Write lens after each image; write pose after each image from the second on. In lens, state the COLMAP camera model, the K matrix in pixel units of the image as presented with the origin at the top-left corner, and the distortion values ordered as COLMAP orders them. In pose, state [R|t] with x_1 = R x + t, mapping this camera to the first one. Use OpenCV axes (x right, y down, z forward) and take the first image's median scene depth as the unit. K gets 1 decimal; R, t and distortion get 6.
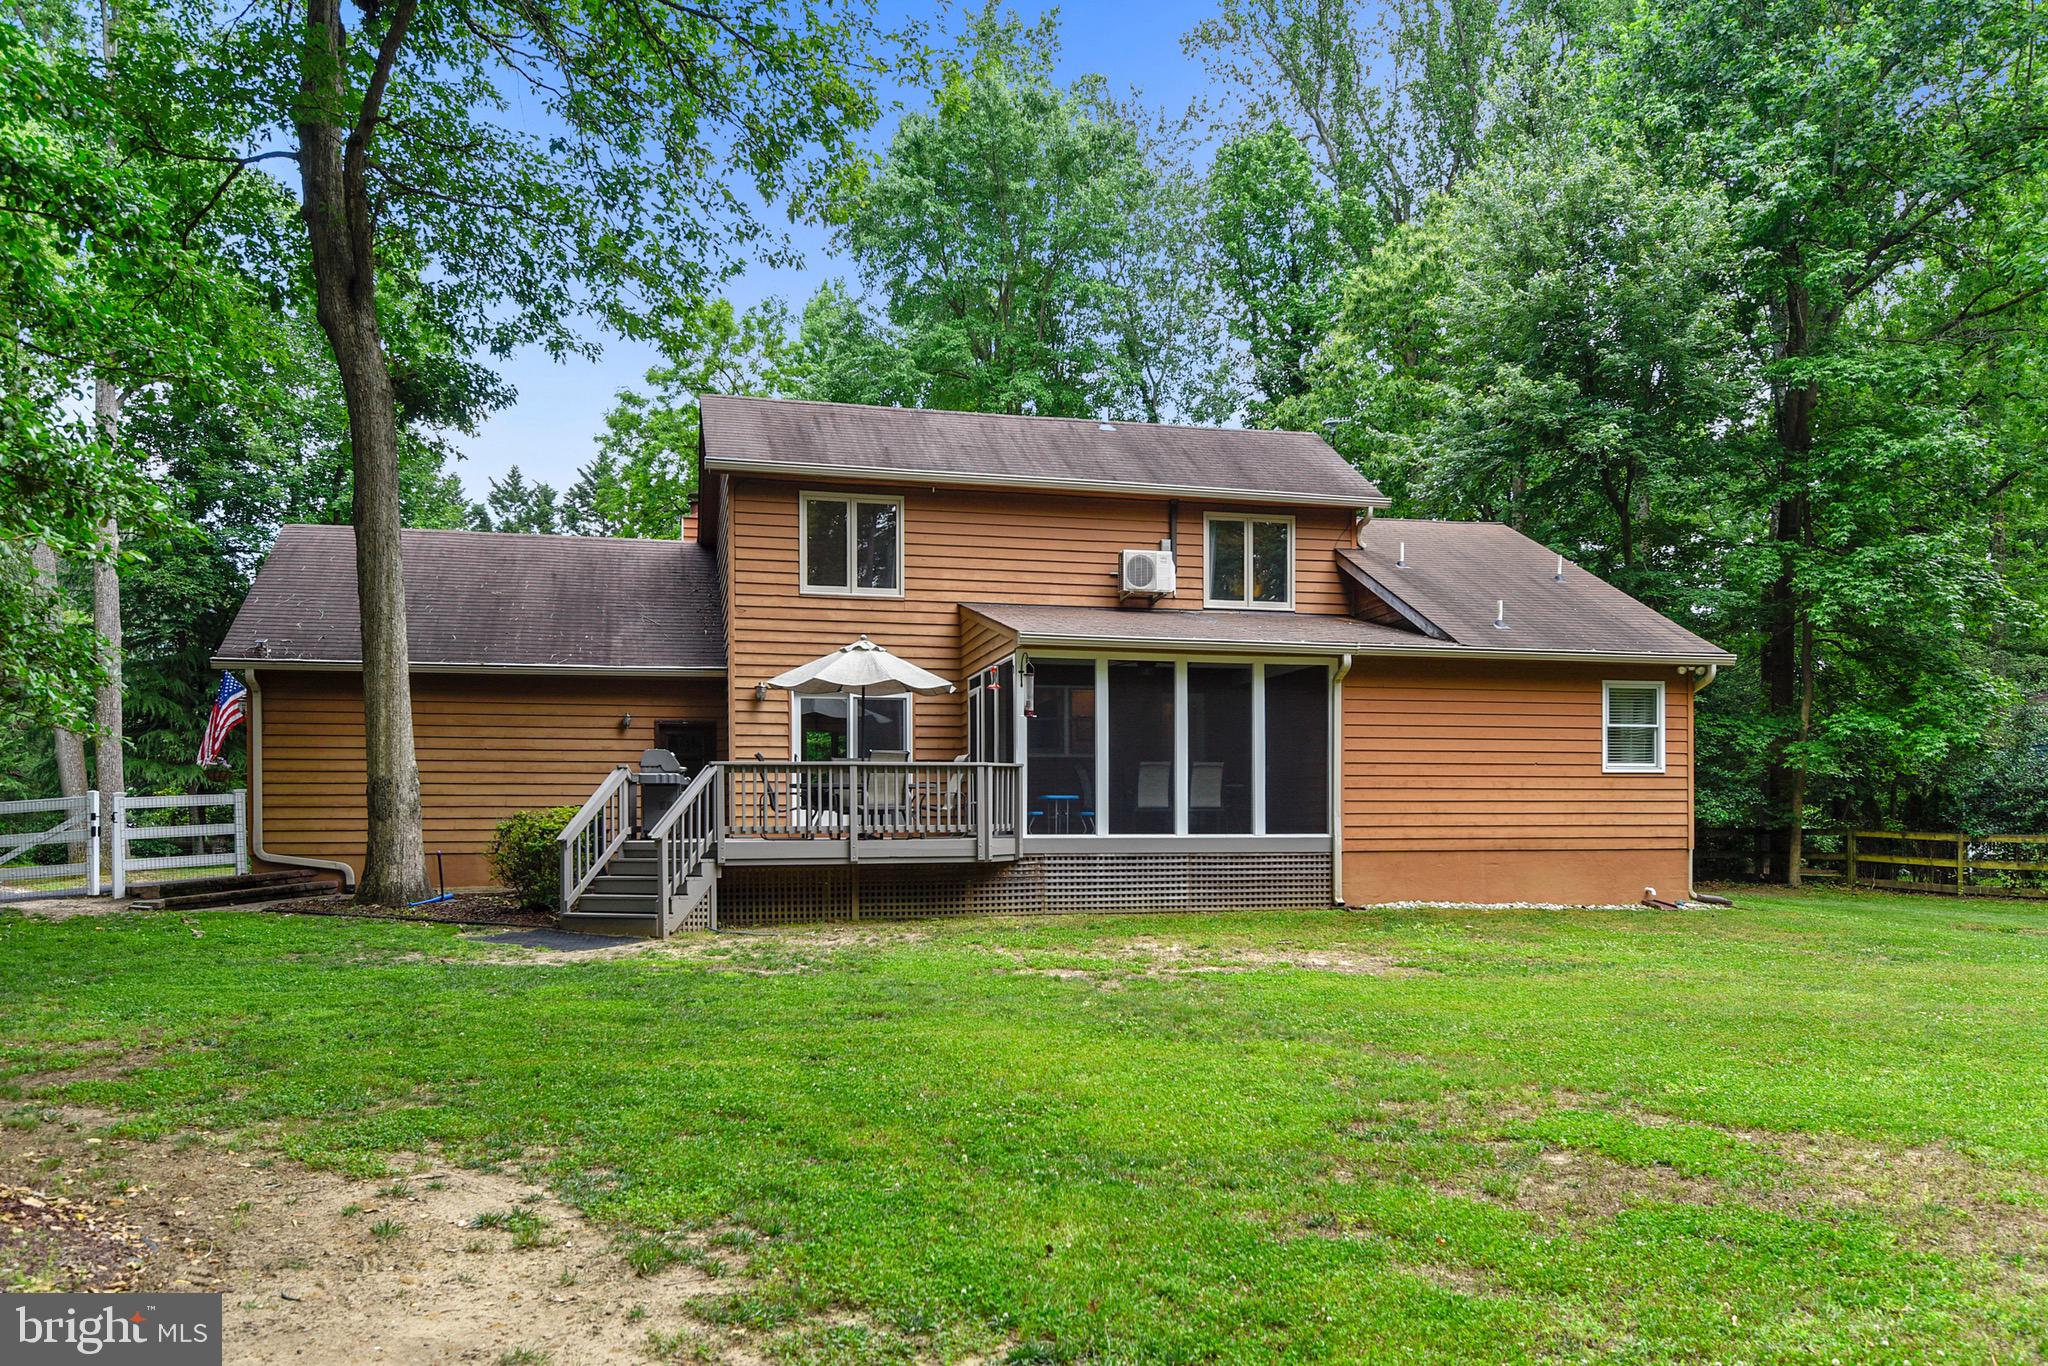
lens RADIAL K [[1621.4, 0, 1021.1], [0, 1621.4, 703.5], [0, 0, 1]] dist [-0.005068, -0.003975]
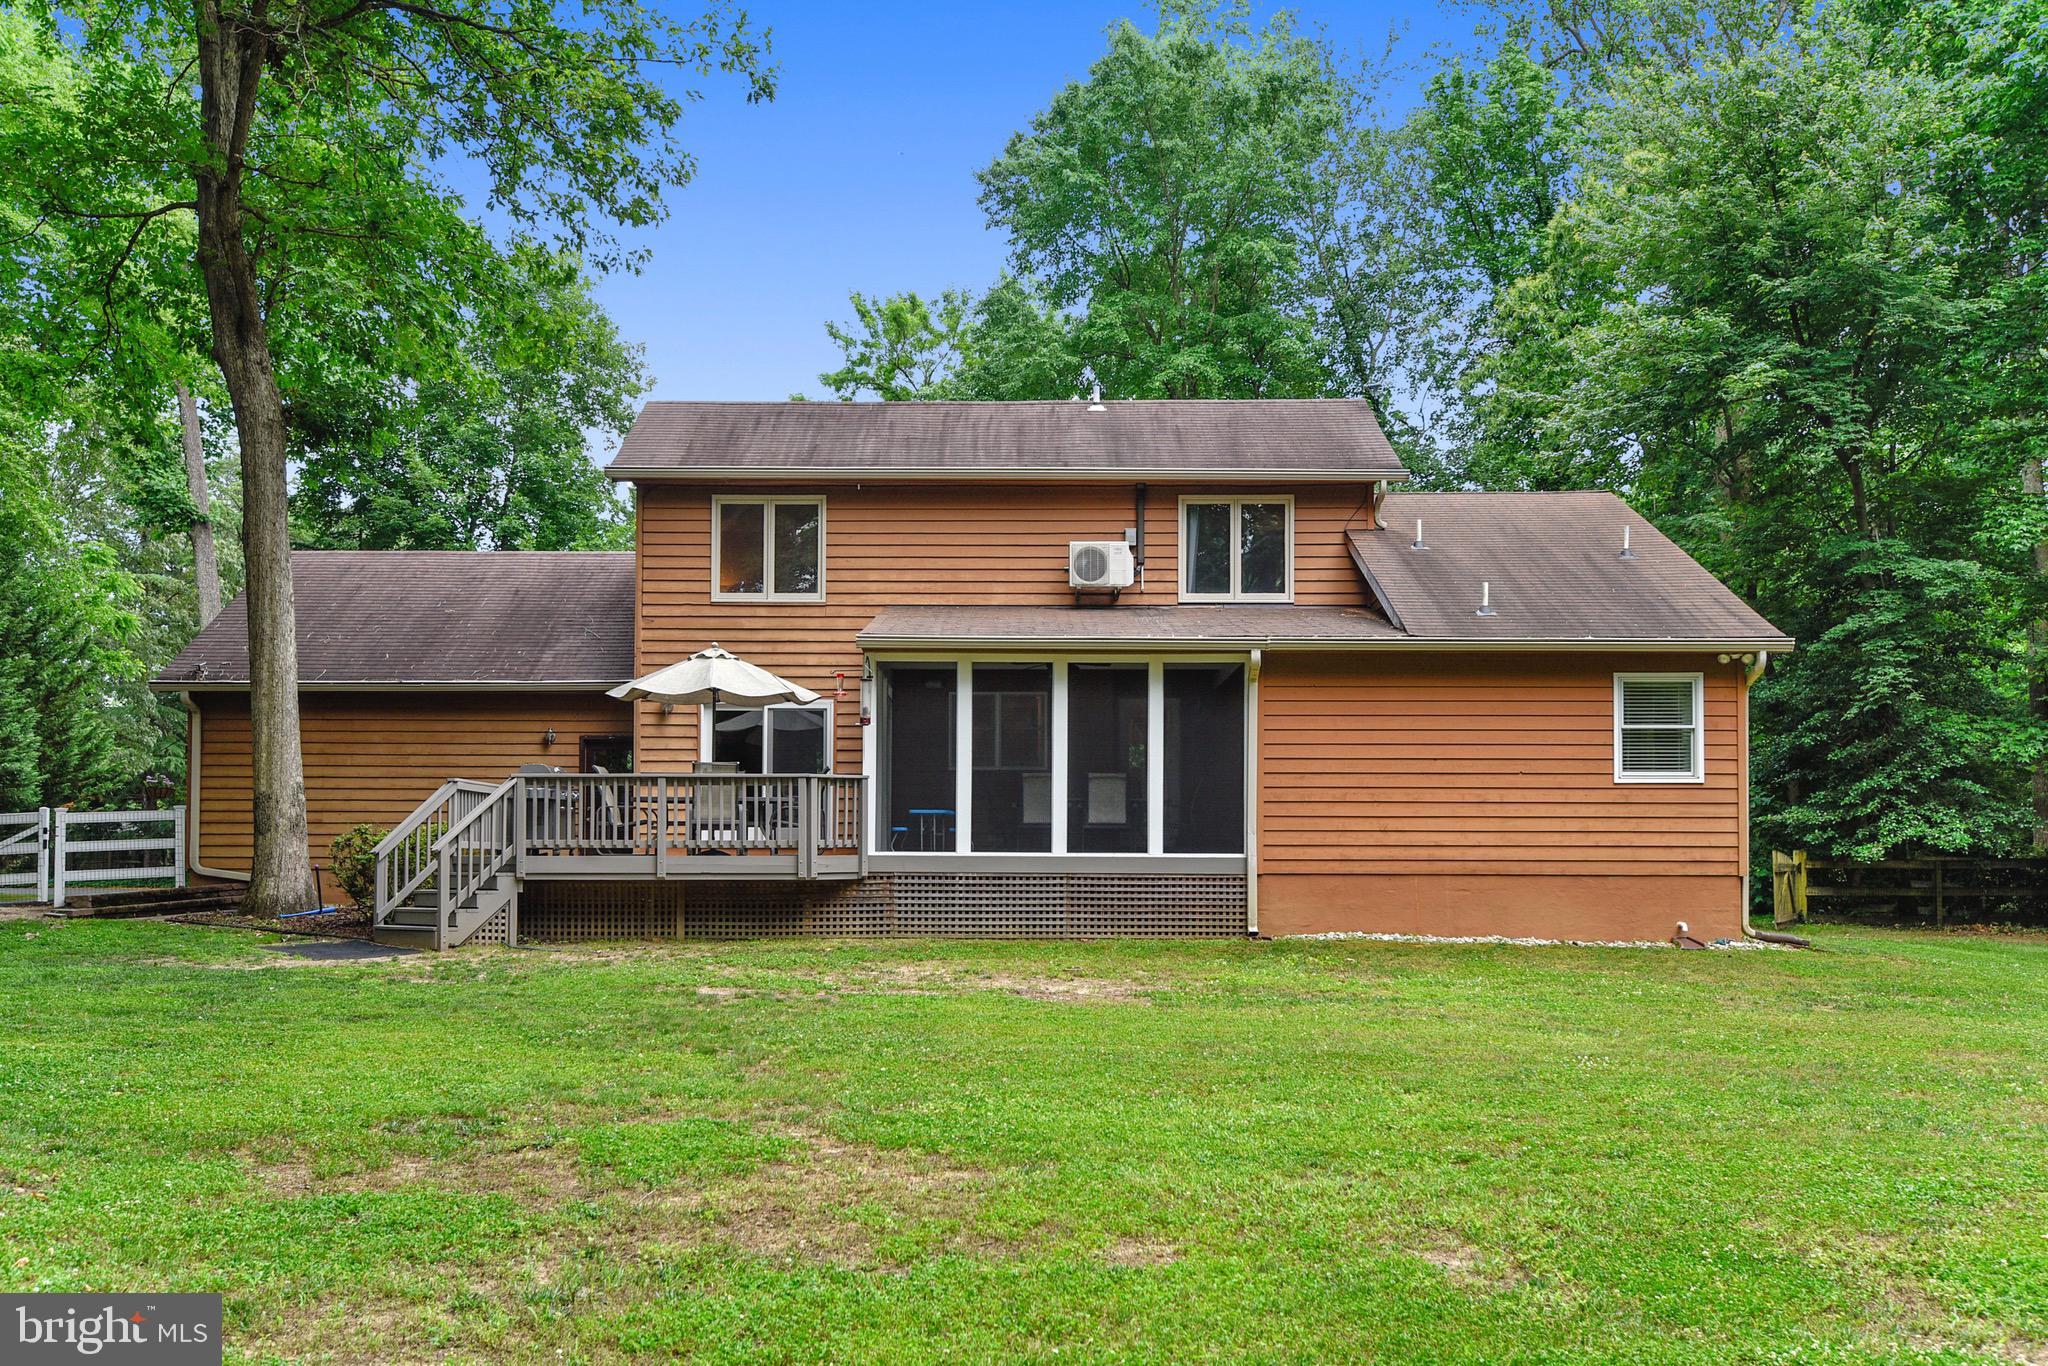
lens RADIAL K [[1810.2, 0, 1015.4], [0, 1810.2, 675.4], [0, 0, 1]] dist [-0.007535, 0.004382]
pose [[0.962740, -0.022553, -0.269485, 0.332300], [0.015383, 0.999470, -0.028687, 0.009753], [0.269989, 0.023473, 0.962577, 0.015479]]
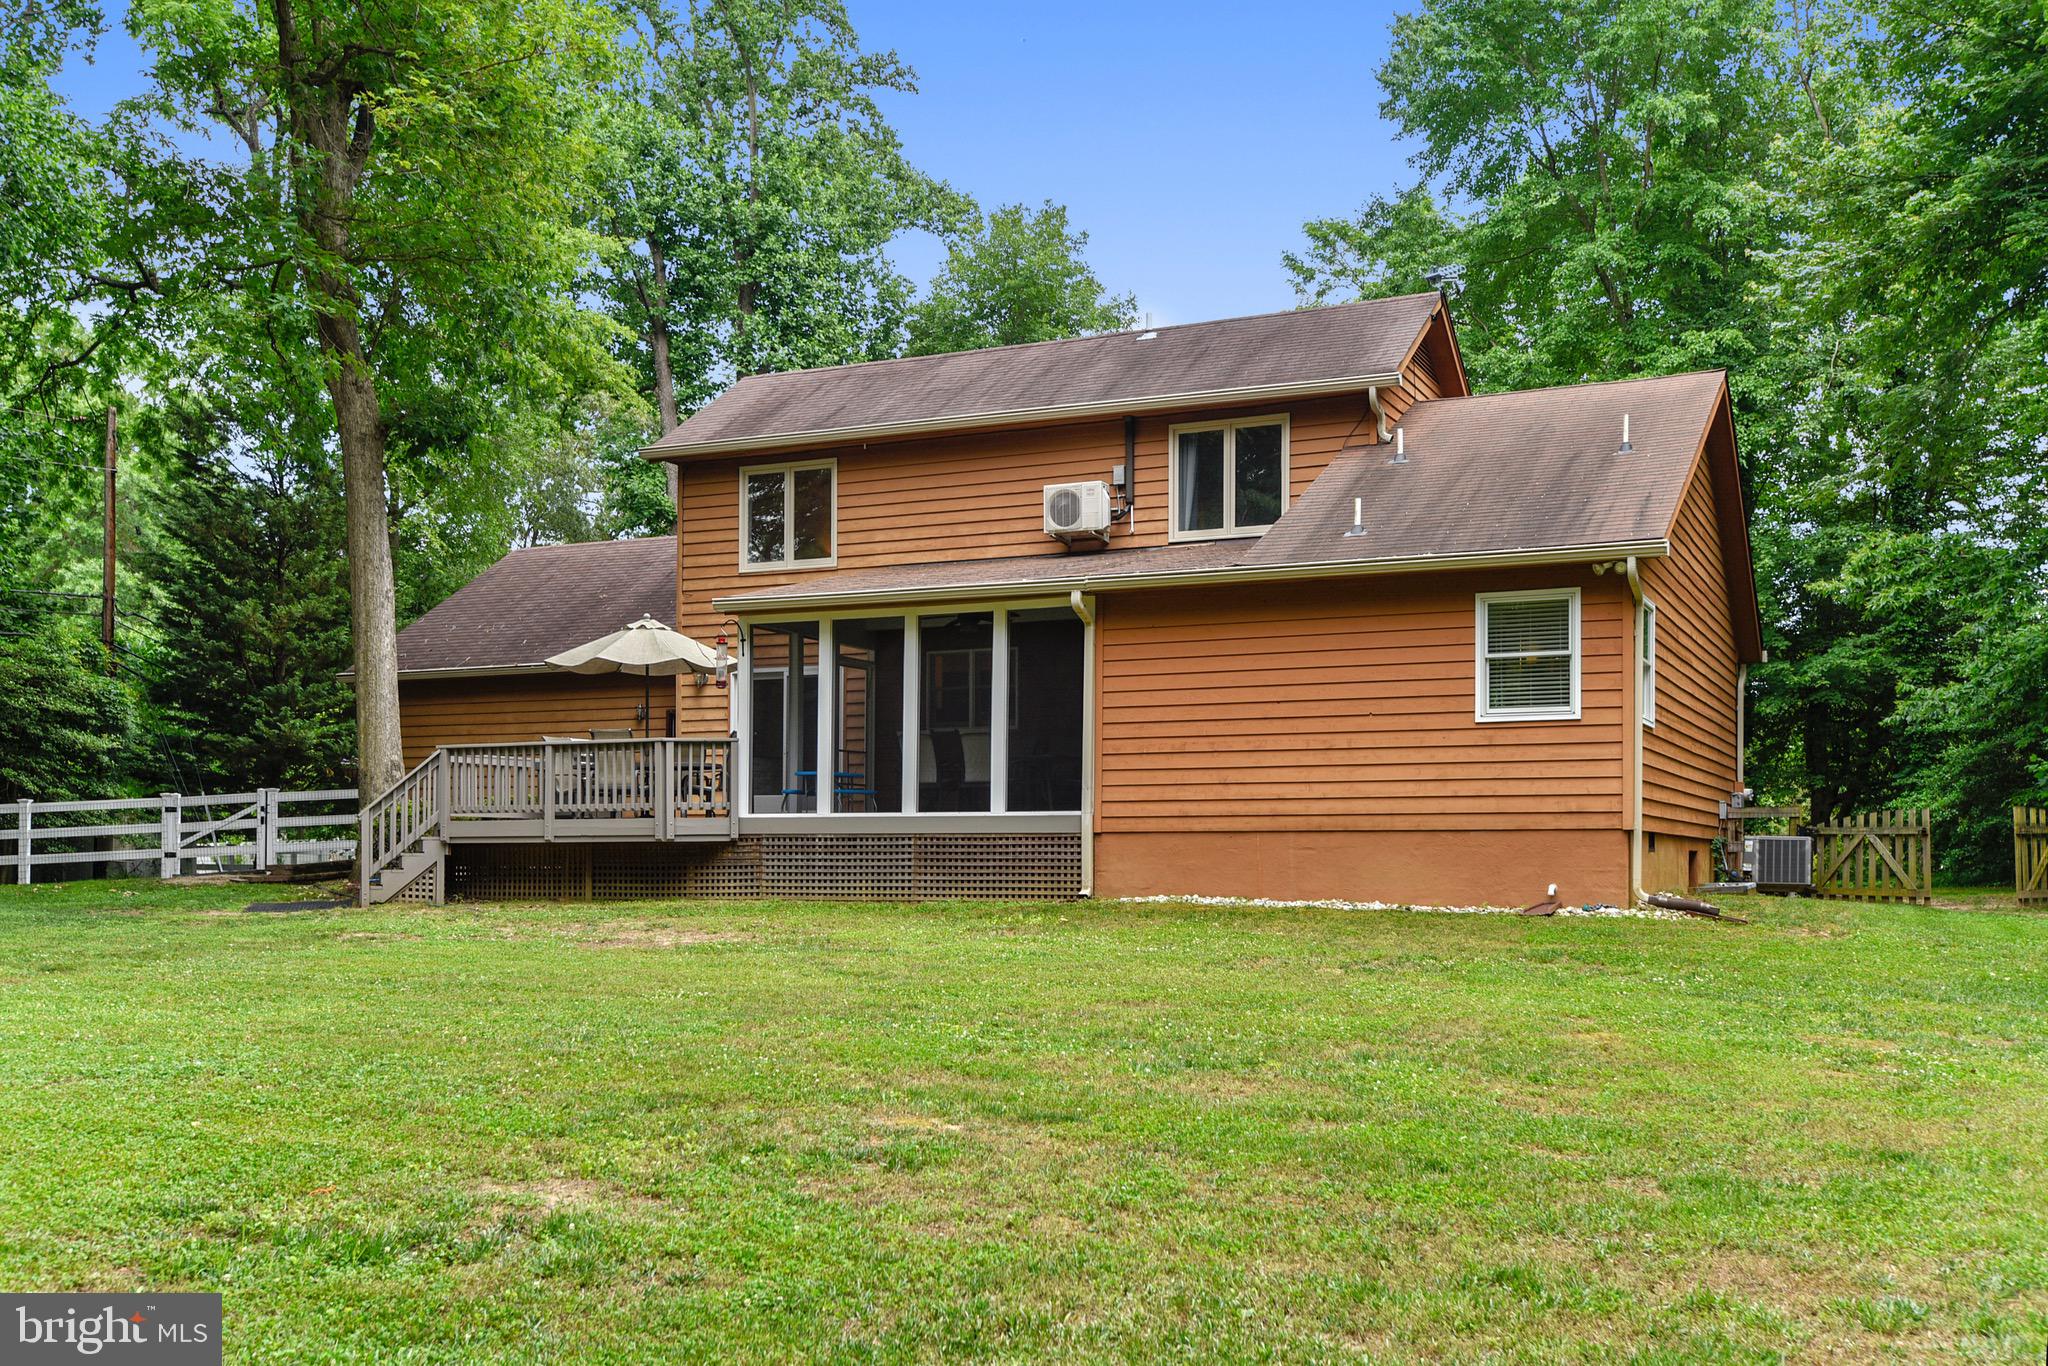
lens RADIAL K [[1941.6, 0, 964.0], [0, 1941.6, 728.4], [0, 0, 1]] dist [-0.008334, 0.000000]
pose [[0.770151, -0.038613, -0.636692, 0.754182], [0.048920, 0.998802, -0.001399, 0.036358], [0.635983, -0.030070, 0.771117, 0.199620]]
